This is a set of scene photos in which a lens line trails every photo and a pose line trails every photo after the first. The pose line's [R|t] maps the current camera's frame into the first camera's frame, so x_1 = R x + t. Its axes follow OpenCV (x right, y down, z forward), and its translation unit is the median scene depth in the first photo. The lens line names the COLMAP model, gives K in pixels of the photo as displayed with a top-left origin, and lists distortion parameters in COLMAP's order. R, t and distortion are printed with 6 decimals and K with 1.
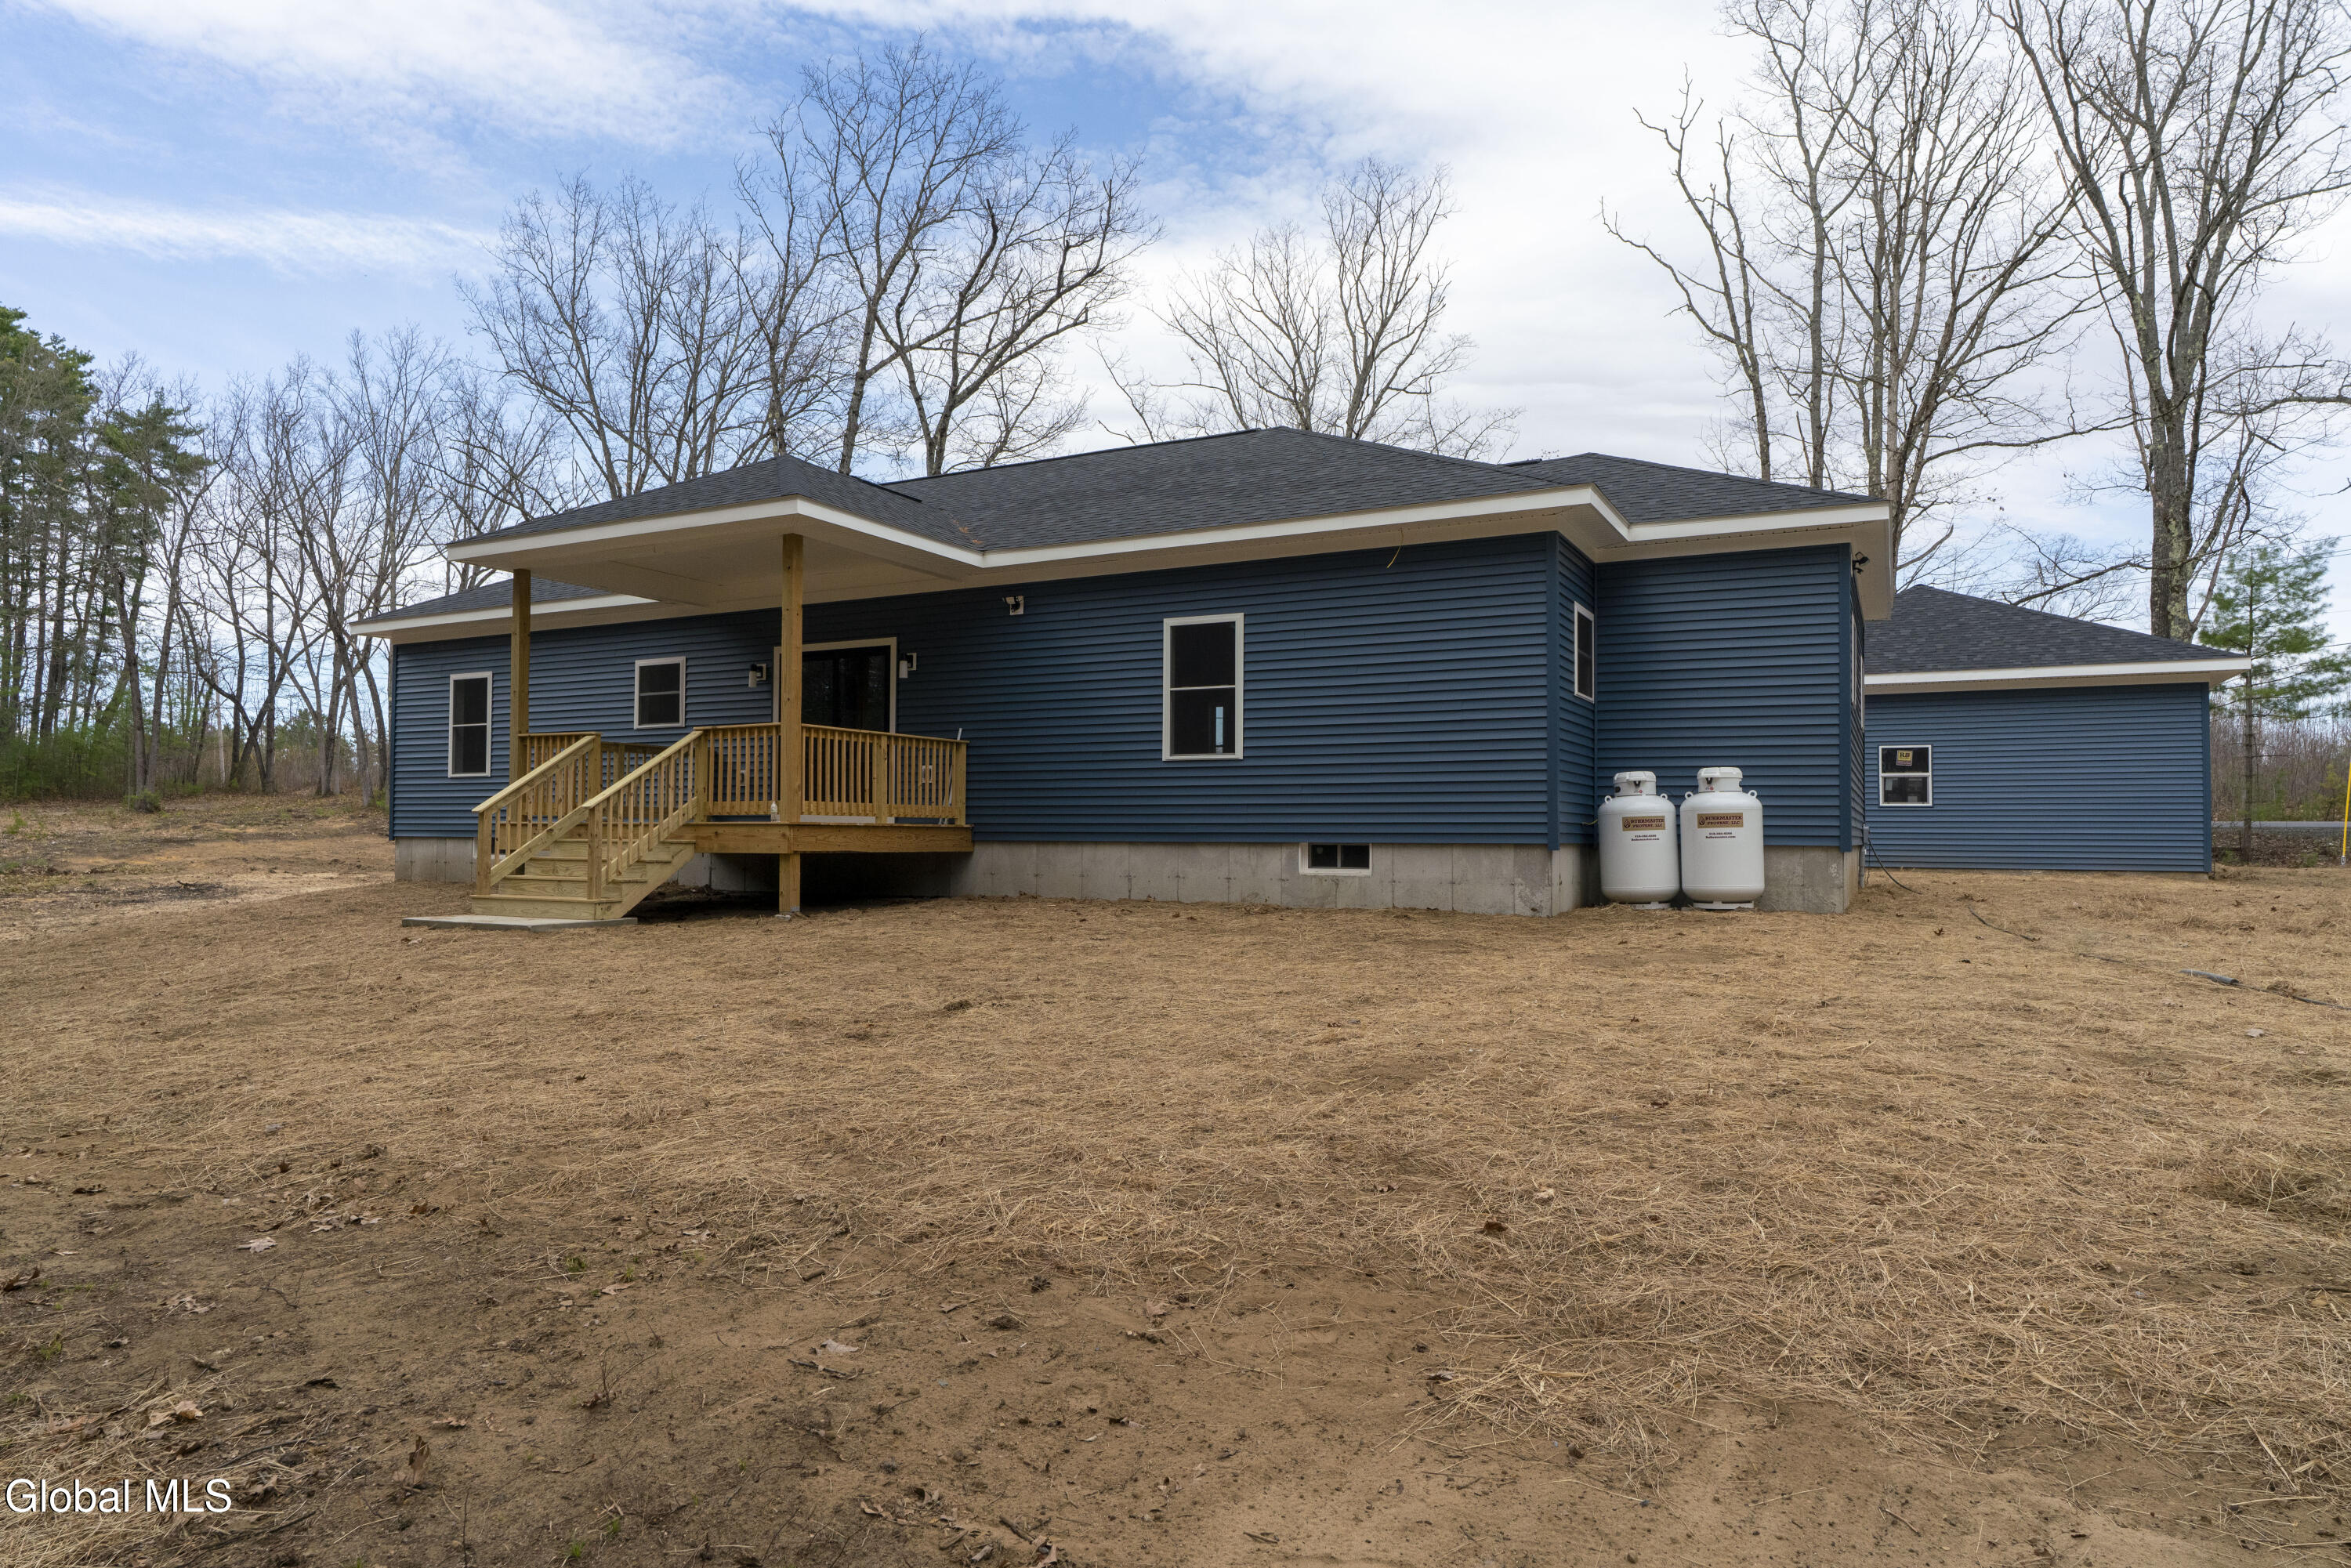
lens RADIAL K [[1371.4, 0, 1177.0], [0, 1371.4, 771.9], [0, 0, 1]] dist [-0.032532, -0.000210]
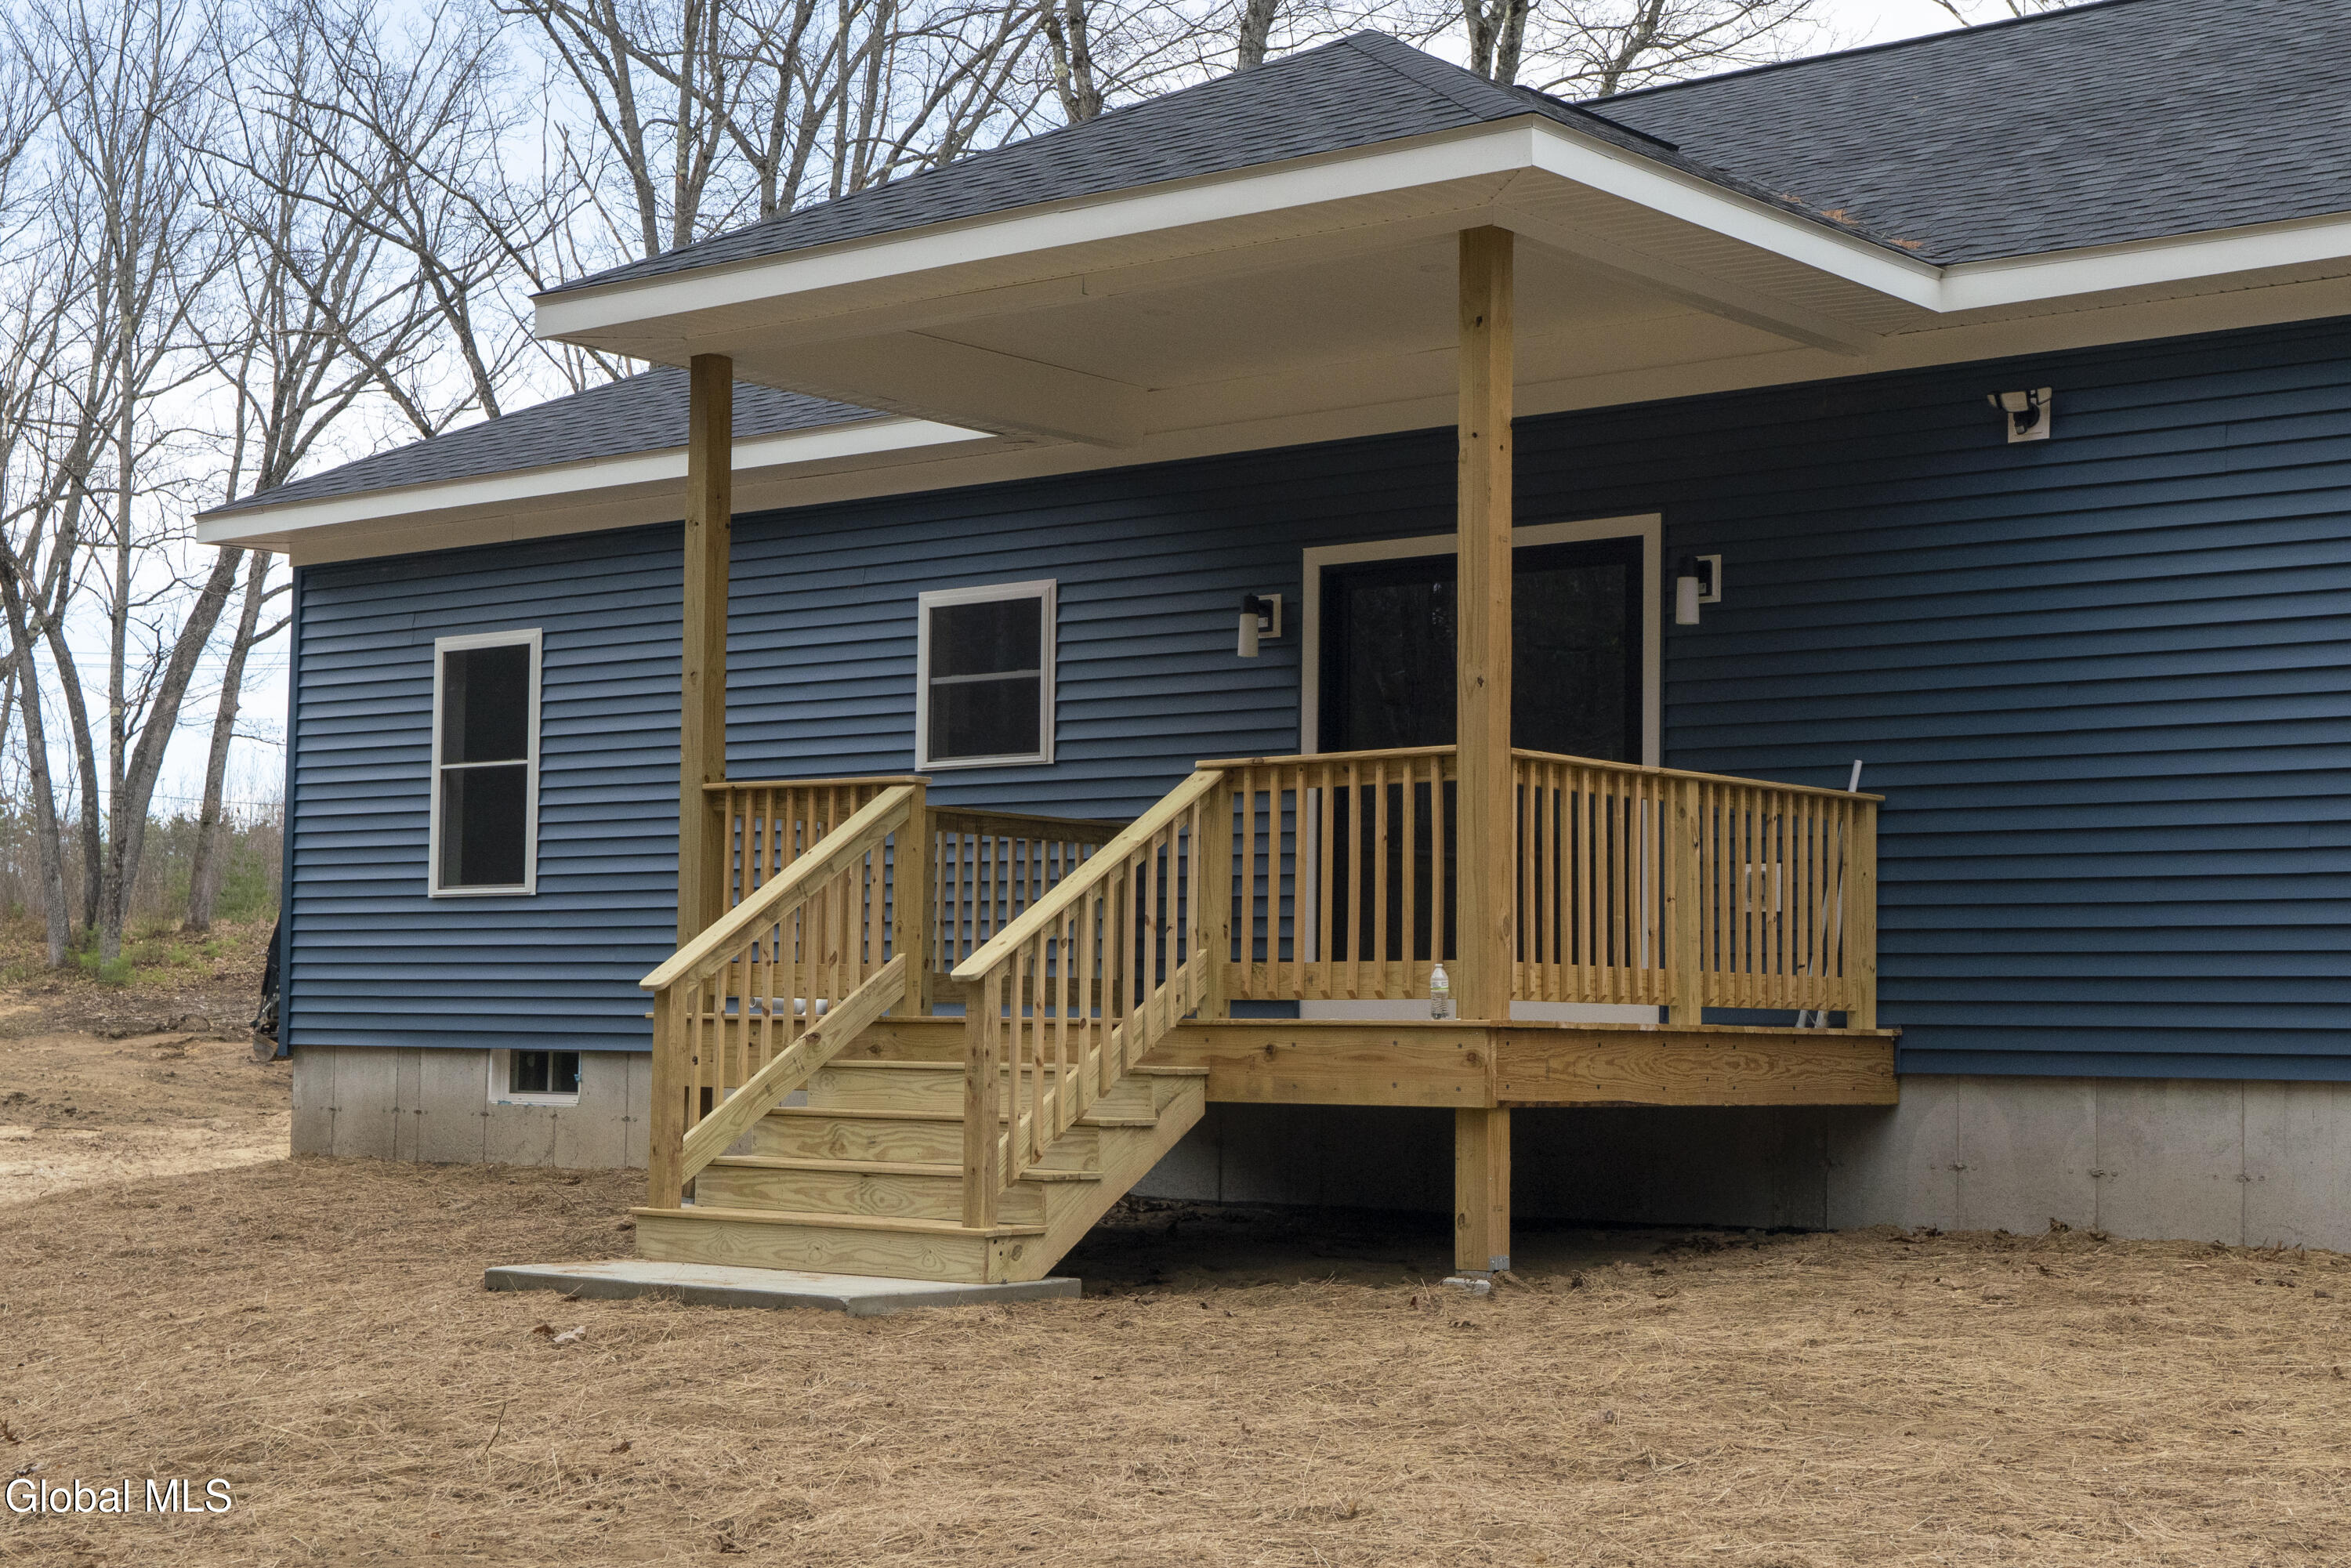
lens RADIAL K [[3483.9, 0, 1175.5], [0, 3483.9, 784.0], [0, 0, 1]] dist [-0.028142, 0.034573]
pose [[0.977579, -0.006033, -0.210483, -0.148603], [-0.000174, 0.999566, -0.029455, 0.001271], [0.210569, 0.028831, 0.977154, 0.073342]]
